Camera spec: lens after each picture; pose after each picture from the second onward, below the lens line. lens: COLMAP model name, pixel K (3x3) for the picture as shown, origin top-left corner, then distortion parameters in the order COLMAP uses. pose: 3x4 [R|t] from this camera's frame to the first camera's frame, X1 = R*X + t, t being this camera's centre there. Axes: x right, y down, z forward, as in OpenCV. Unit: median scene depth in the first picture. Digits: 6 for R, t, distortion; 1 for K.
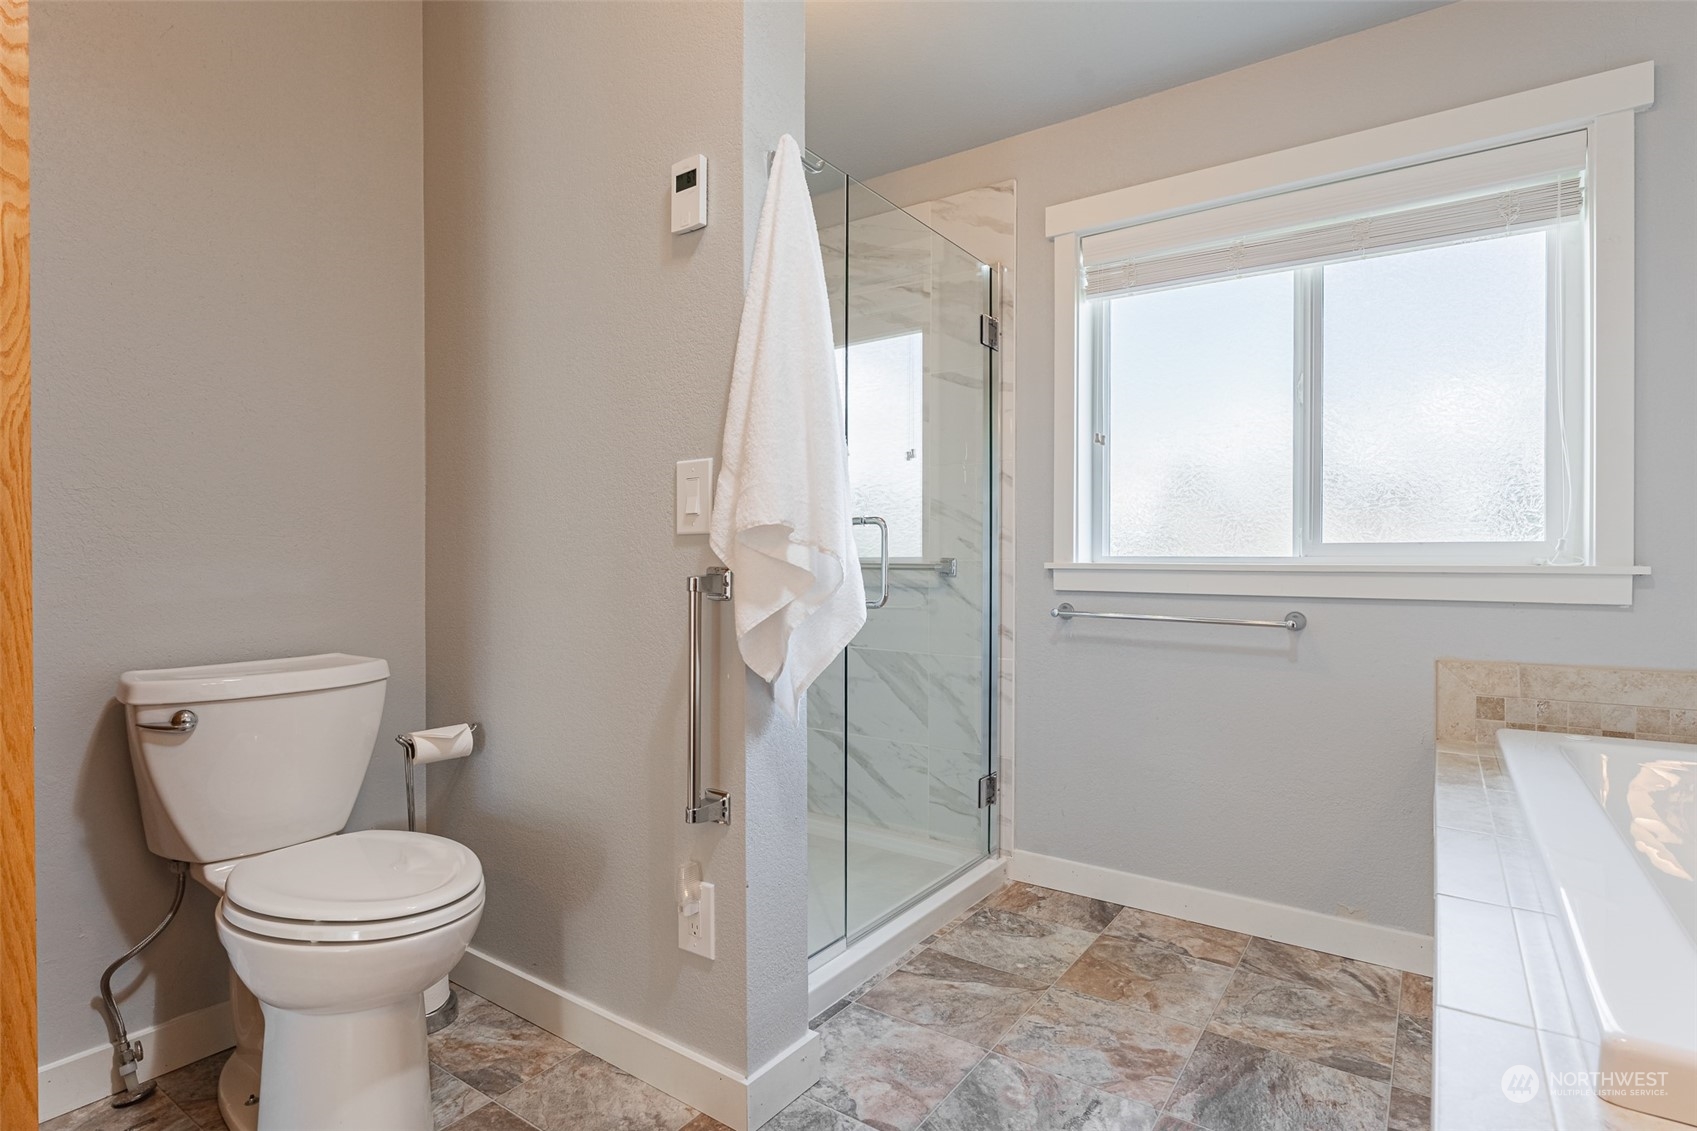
lens RADIAL K [[867.6, 0, 849.5], [0, 867.6, 565.6], [0, 0, 1]] dist [-0.003882, -0.001811]
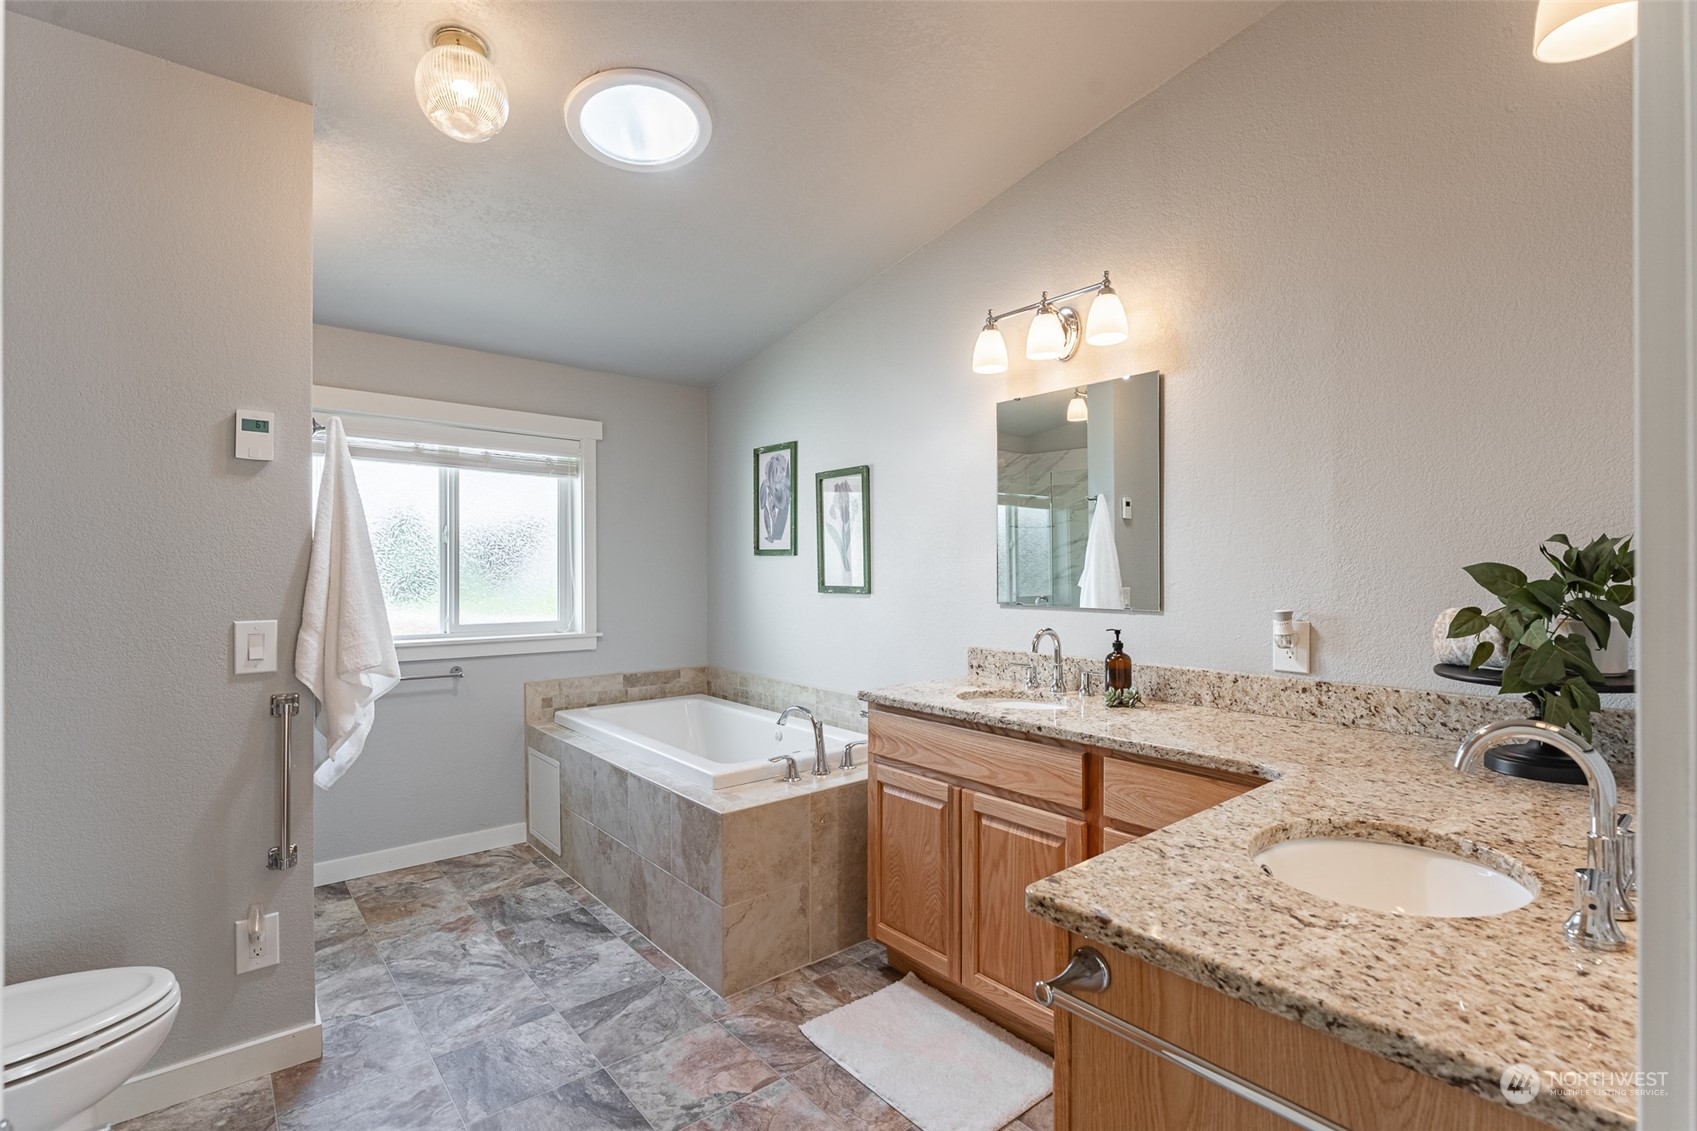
lens RADIAL K [[775.6, 0, 849.0], [0, 775.6, 568.5], [0, 0, 1]] dist [0.014889, 0.000394]
pose [[0.263090, 0.001336, 0.964770, -0.967274], [0.011202, 0.999927, -0.004440, -0.158176], [-0.964706, 0.011976, 0.263056, -0.232013]]
